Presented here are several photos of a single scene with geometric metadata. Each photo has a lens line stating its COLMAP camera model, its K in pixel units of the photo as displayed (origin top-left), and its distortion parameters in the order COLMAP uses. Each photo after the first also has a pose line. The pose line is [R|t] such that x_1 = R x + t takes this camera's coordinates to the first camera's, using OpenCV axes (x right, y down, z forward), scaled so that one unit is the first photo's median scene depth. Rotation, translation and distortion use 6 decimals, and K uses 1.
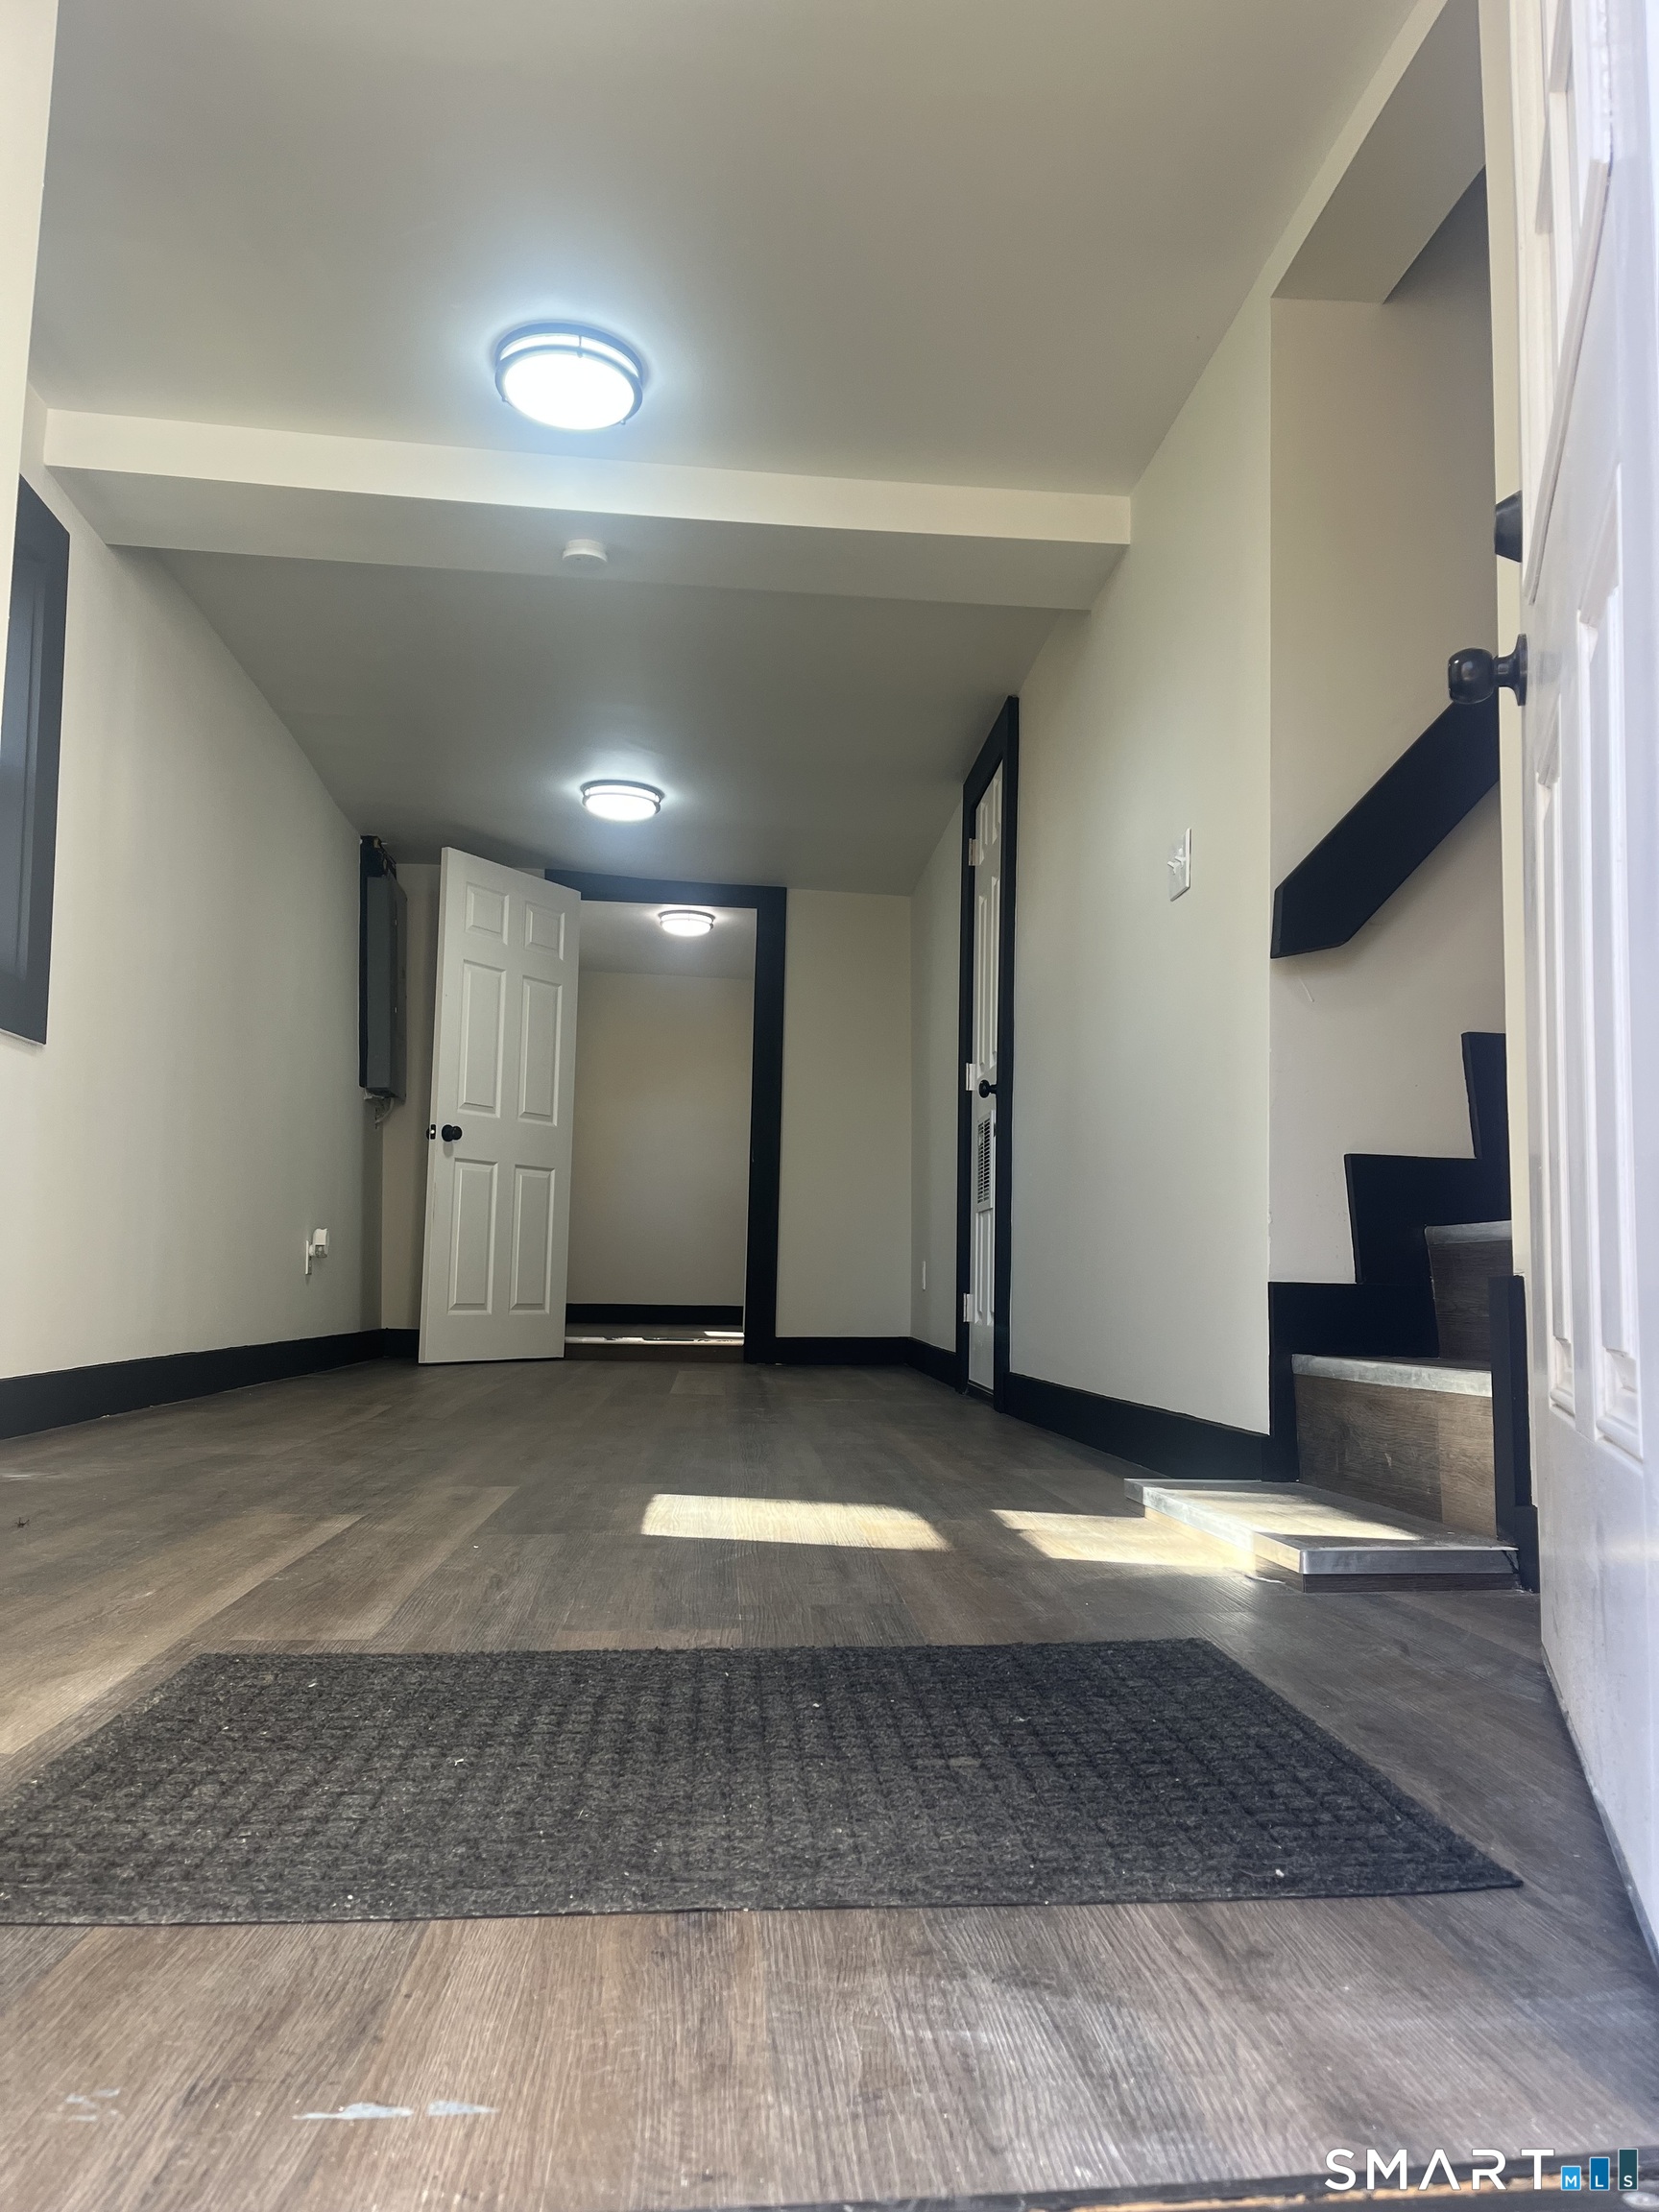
lens RADIAL K [[1689.5, 0, 831.8], [0, 1689.5, 1106.1], [0, 0, 1]] dist [0.065053, -0.086999]
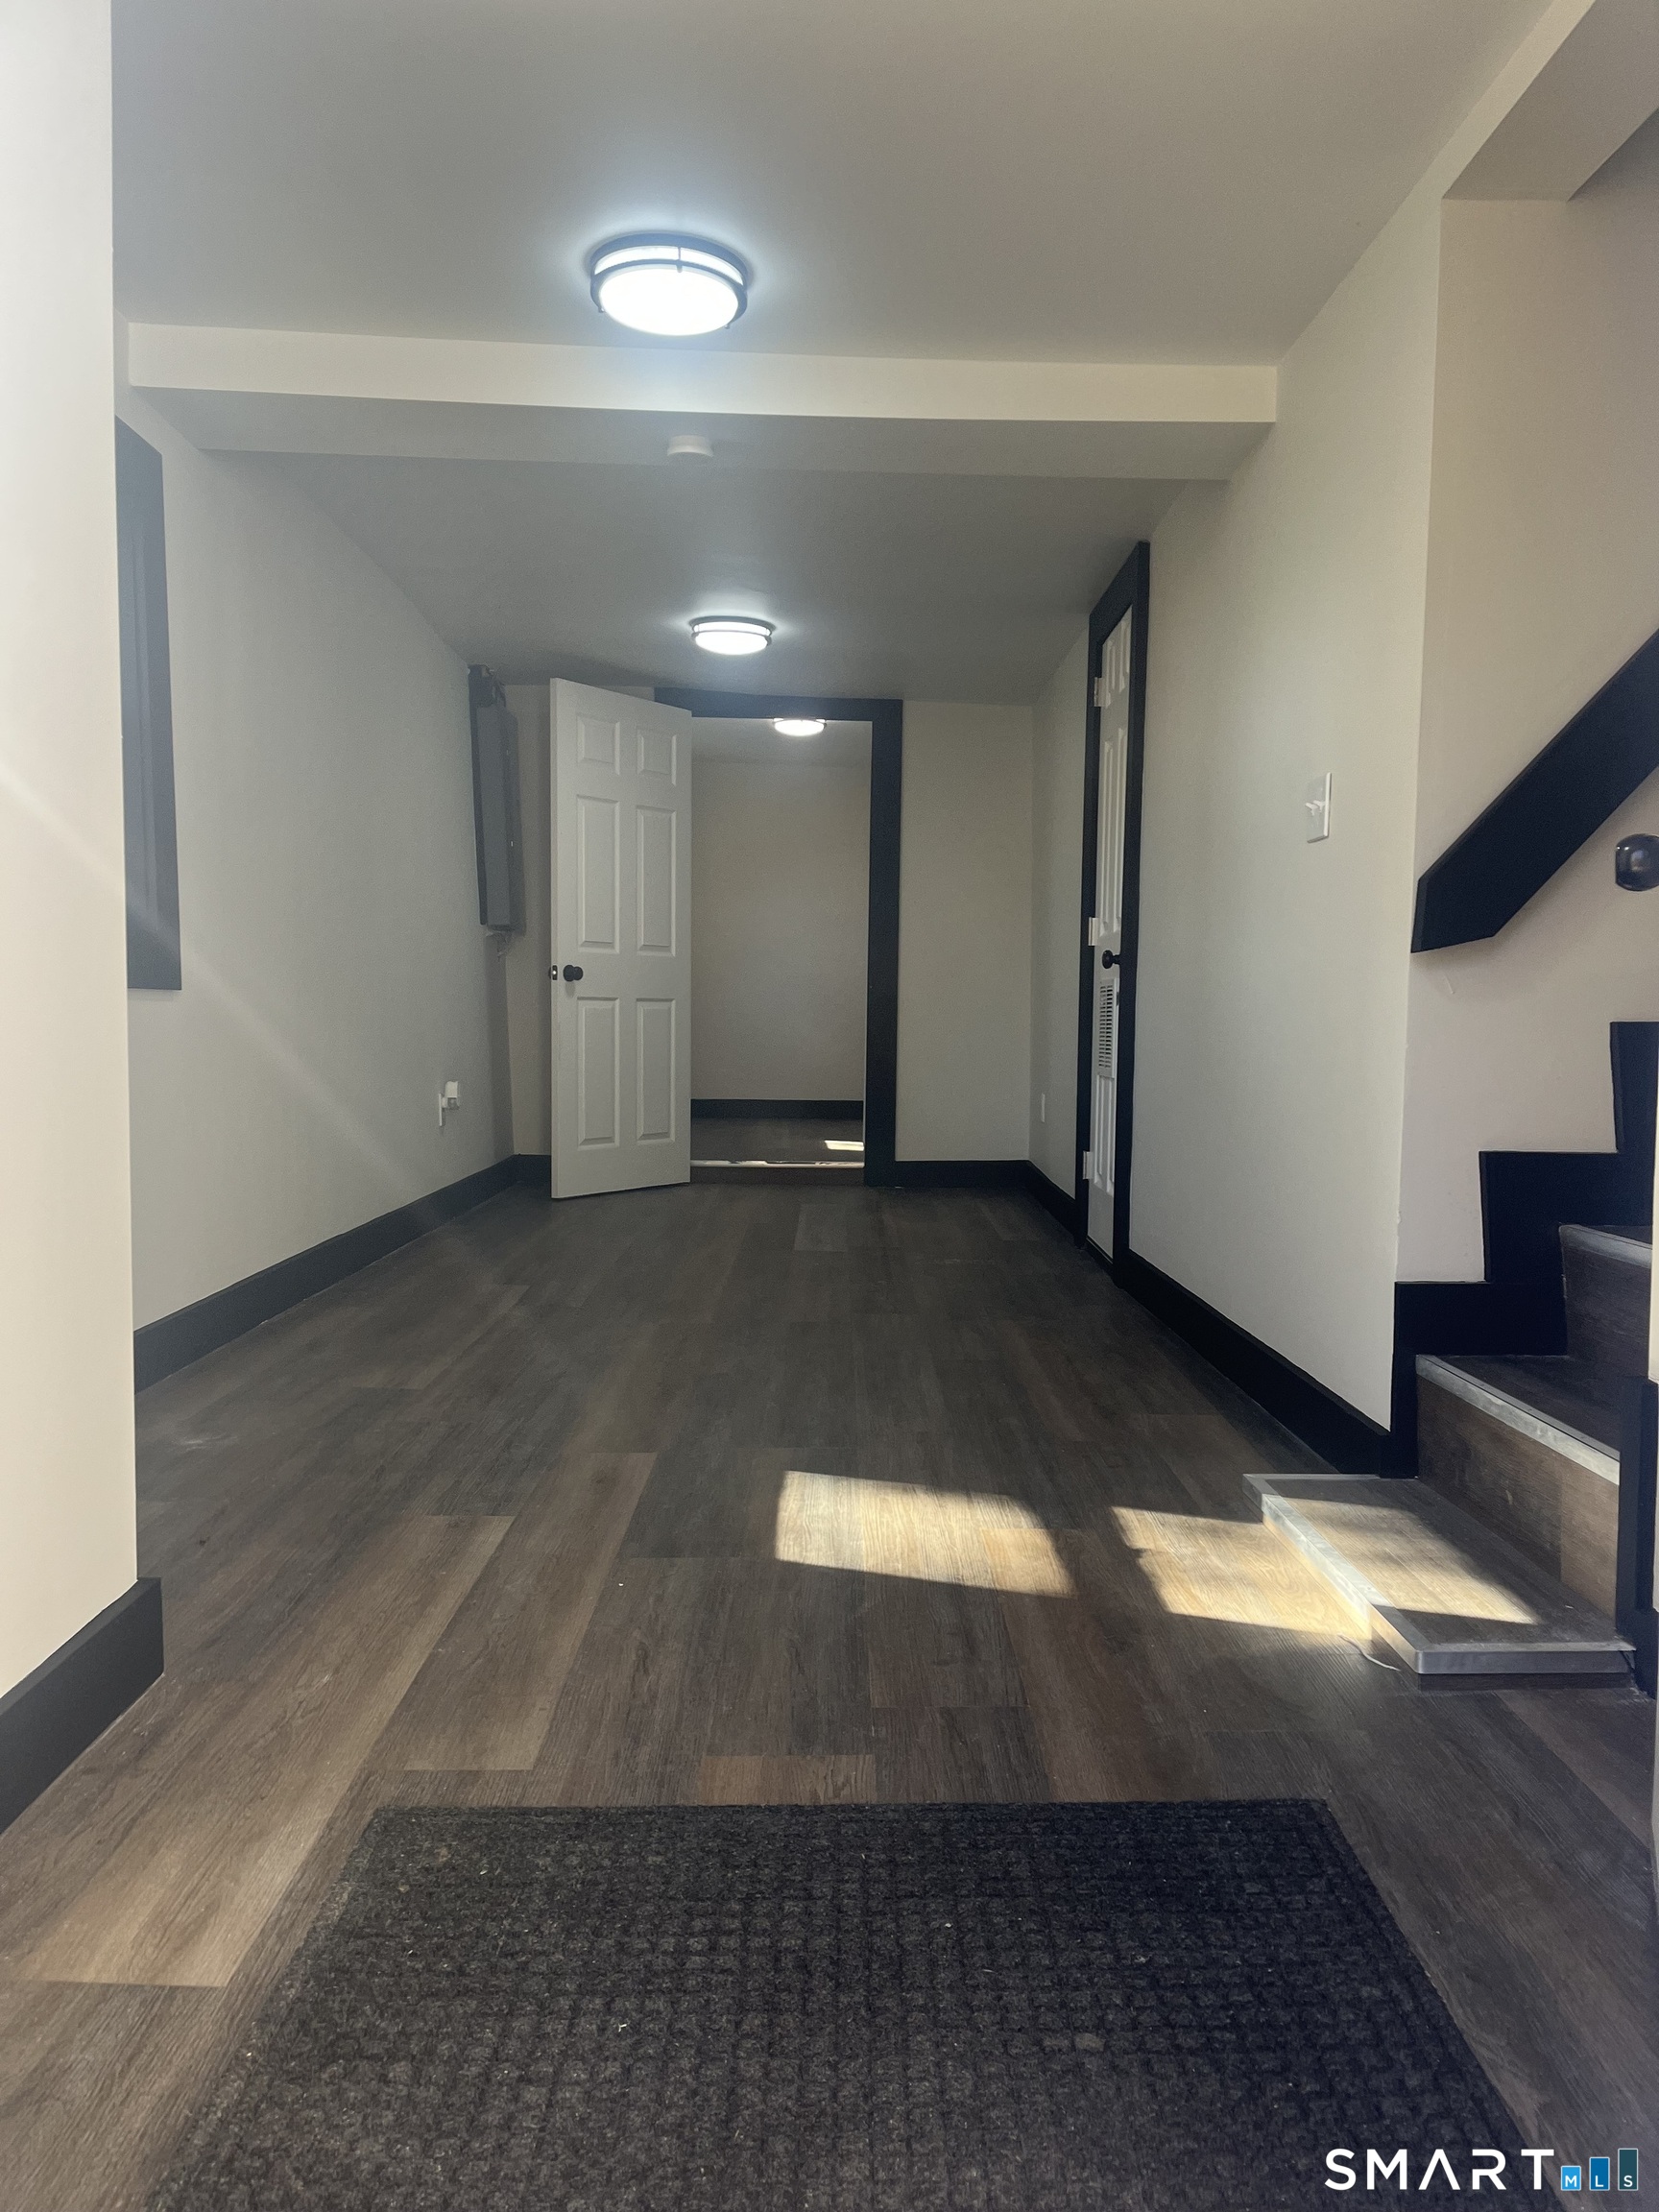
lens RADIAL K [[1689.5, 0, 834.9], [0, 1689.5, 1112.5], [0, 0, 1]] dist [0.065053, -0.086999]
pose [[0.997711, -0.004300, -0.067481, -0.002120], [0.015689, 0.985462, 0.169173, -0.120827], [0.065772, -0.169844, 0.983274, 0.010298]]
